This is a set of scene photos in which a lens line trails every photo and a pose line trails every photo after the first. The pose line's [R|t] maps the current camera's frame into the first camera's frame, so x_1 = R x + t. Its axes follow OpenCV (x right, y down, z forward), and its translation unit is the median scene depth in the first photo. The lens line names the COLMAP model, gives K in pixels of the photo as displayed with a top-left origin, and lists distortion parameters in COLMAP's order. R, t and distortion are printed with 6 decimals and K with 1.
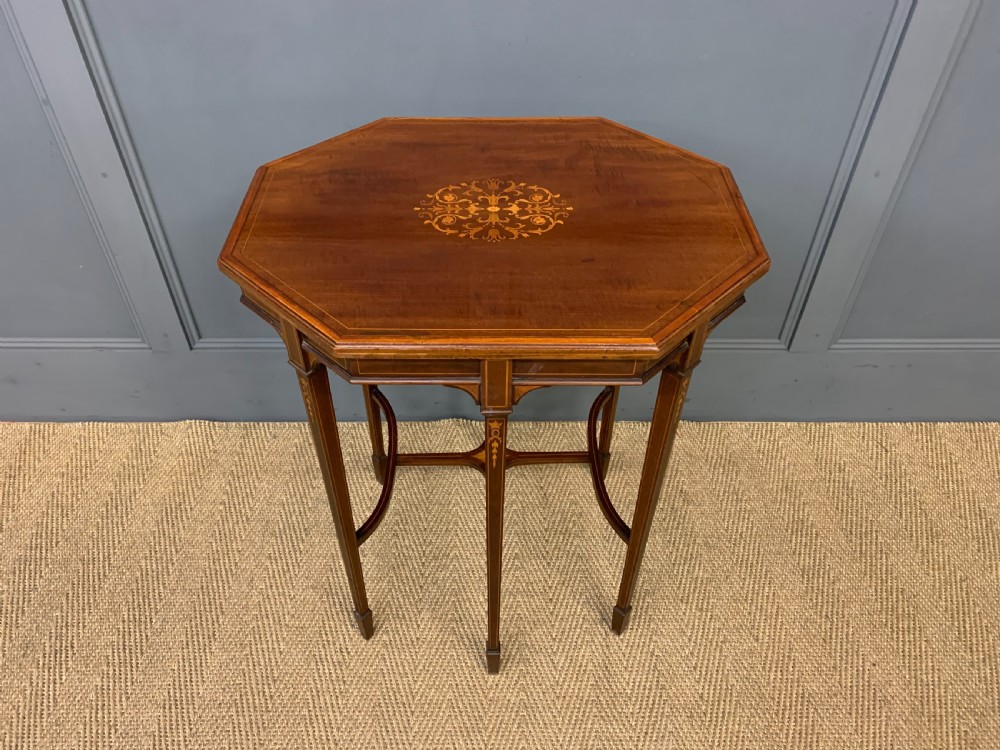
lens RADIAL K [[771.3, 0, 492.4], [0, 771.3, 370.5], [0, 0, 1]] dist [0.014416, -0.000116]
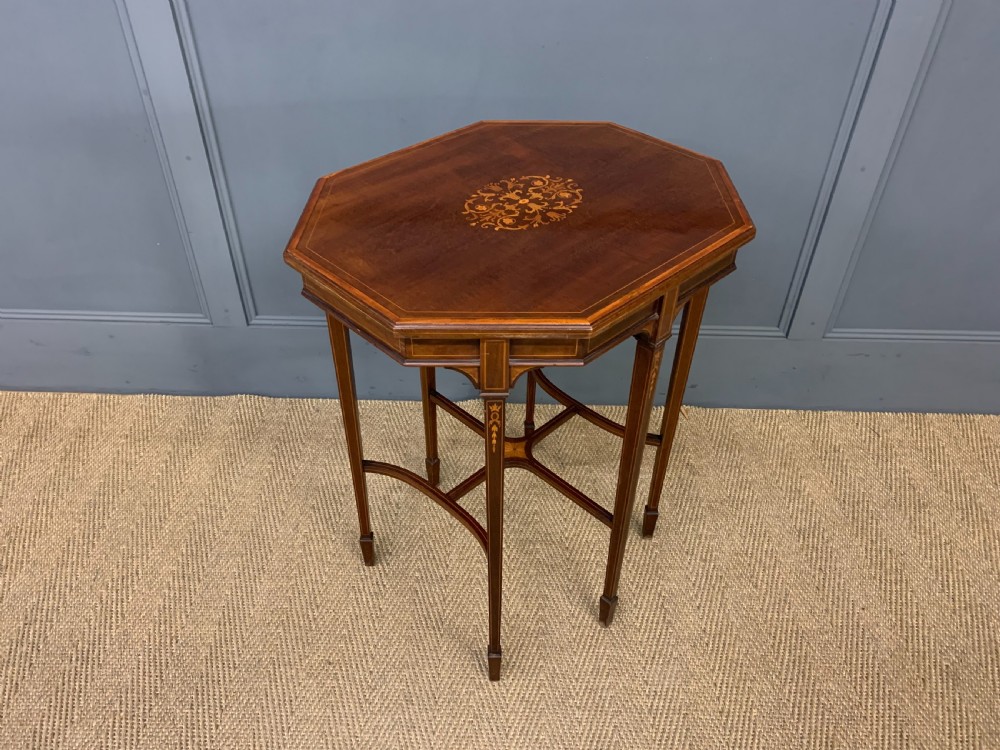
lens RADIAL K [[771.3, 0, 488.3], [0, 771.3, 385.8], [0, 0, 1]] dist [0.014416, -0.000116]
pose [[0.999534, 0.023252, -0.019767, -0.022677], [-0.024550, 0.997372, -0.068168, 0.157576], [0.018130, 0.068622, 0.997478, -0.124452]]
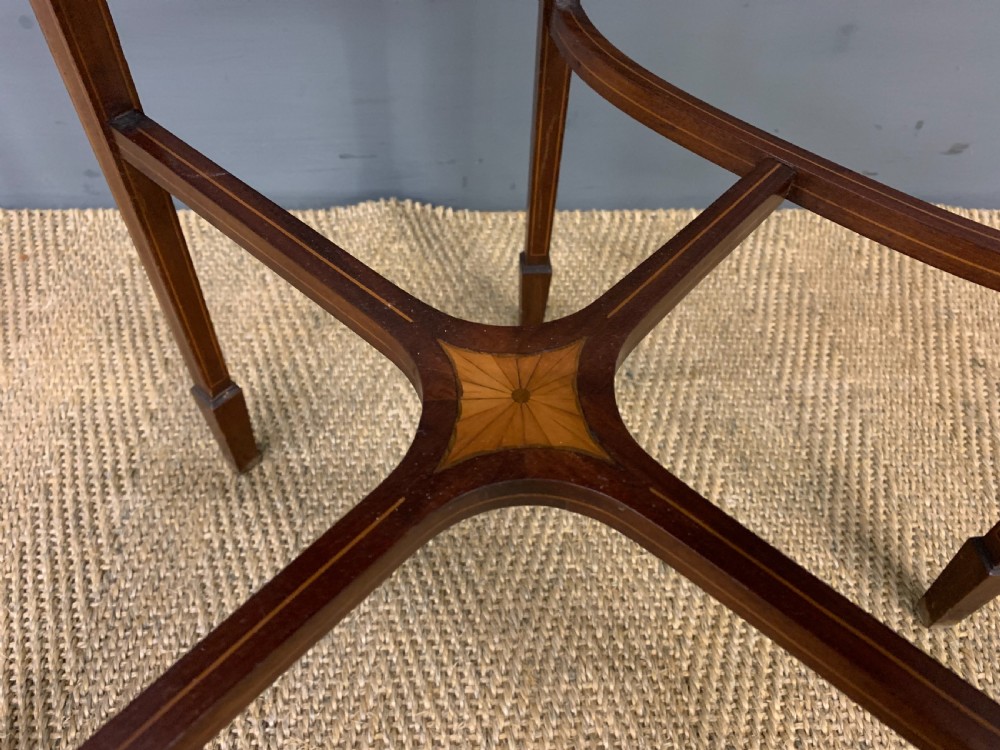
lens RADIAL K [[771.3, 0, 483.0], [0, 771.3, 376.6], [0, 0, 1]] dist [0.014416, -0.000116]
pose [[0.999441, -0.007087, 0.032677, -0.020580], [0.003285, 0.993362, 0.114984, 0.145551], [-0.033275, -0.114812, 0.992830, 0.772364]]
